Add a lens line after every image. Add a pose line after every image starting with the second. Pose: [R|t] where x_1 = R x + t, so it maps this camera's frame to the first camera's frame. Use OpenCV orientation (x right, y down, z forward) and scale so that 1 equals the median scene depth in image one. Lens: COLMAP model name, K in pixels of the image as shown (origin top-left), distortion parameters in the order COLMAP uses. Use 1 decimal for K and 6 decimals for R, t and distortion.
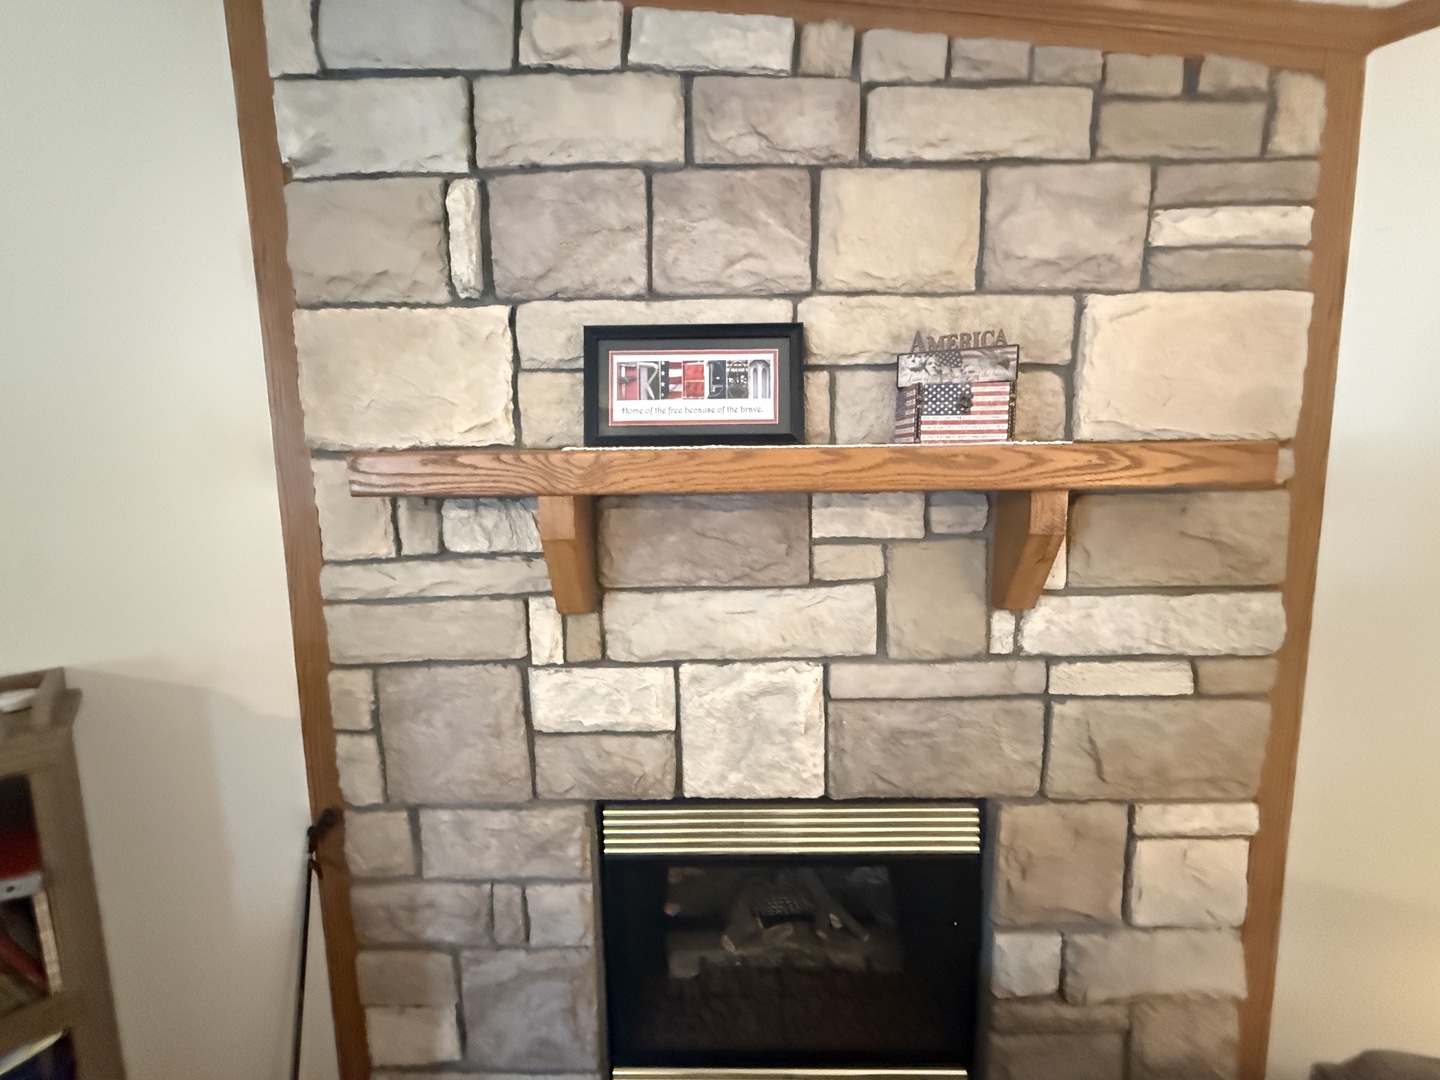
lens RADIAL K [[569.6, 0, 714.5], [0, 569.6, 540.2], [0, 0, 1]] dist [-0.001571, 0.000400]
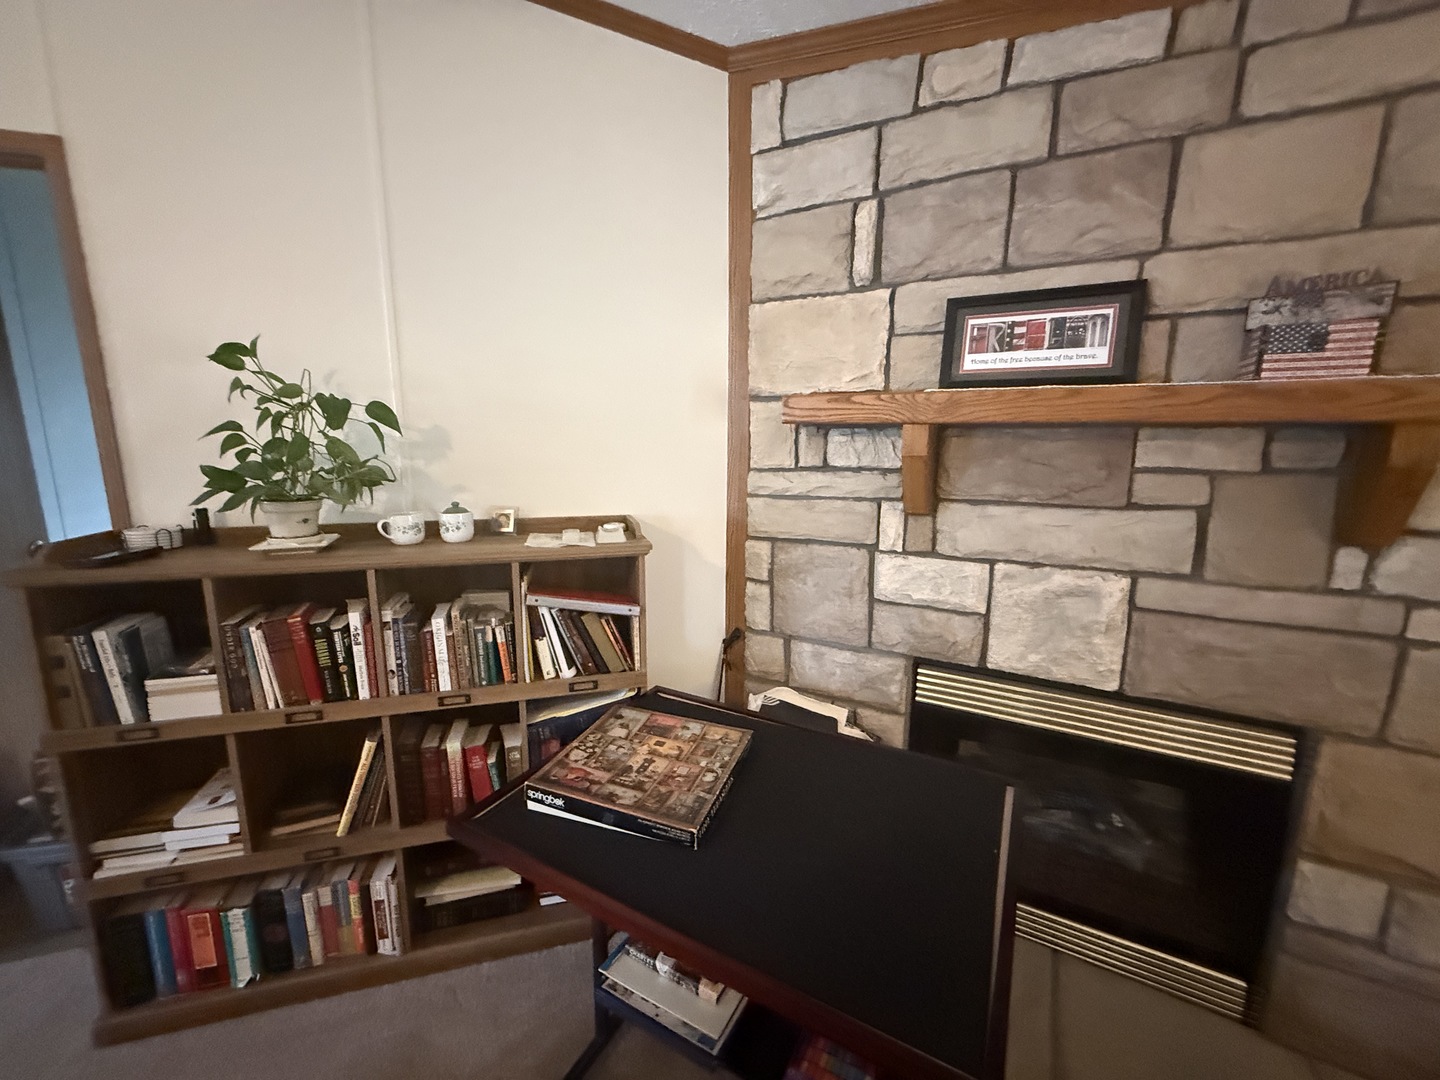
lens RADIAL K [[569.6, 0, 718.6], [0, 569.6, 539.3], [0, 0, 1]] dist [-0.001571, 0.000400]
pose [[0.883299, 0.101907, -0.457601, -0.031769], [-0.074519, 0.994199, 0.077563, 0.119531], [0.462851, -0.034411, 0.885768, -0.441475]]
